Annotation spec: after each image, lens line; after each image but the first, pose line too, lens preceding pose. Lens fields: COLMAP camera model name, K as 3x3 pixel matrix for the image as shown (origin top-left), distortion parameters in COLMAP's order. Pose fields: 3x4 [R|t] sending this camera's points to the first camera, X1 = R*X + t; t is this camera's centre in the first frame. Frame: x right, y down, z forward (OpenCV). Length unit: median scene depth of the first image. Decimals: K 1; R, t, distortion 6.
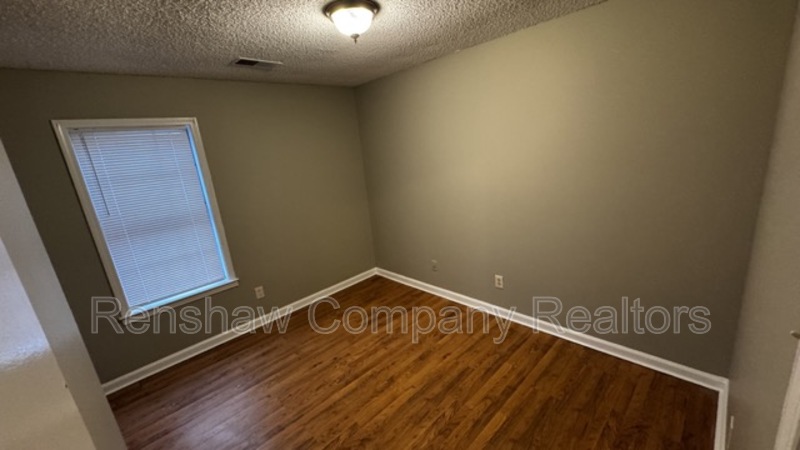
lens RADIAL K [[318.4, 0, 394.4], [0, 318.4, 228.9], [0, 0, 1]] dist [-0.004652, -0.001056]
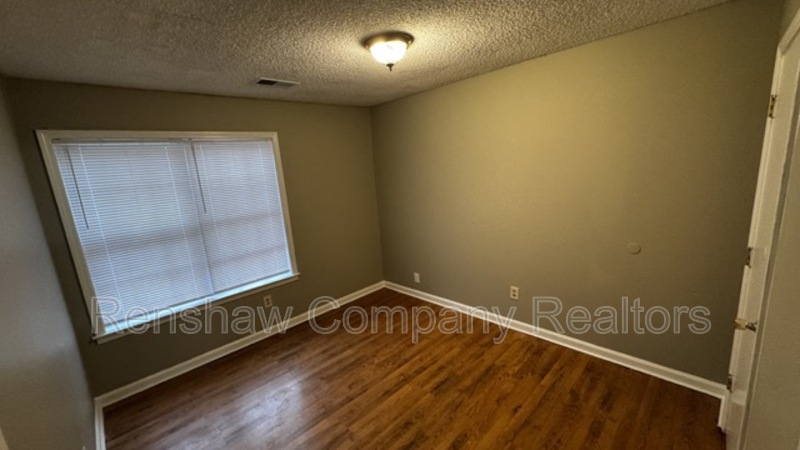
lens RADIAL K [[318.4, 0, 397.7], [0, 318.4, 225.6], [0, 0, 1]] dist [-0.004652, -0.001056]
pose [[0.999647, 0.021893, 0.015054, -0.086716], [-0.020880, 0.997706, -0.064388, 0.028835], [-0.016429, 0.064051, 0.997811, -0.076140]]
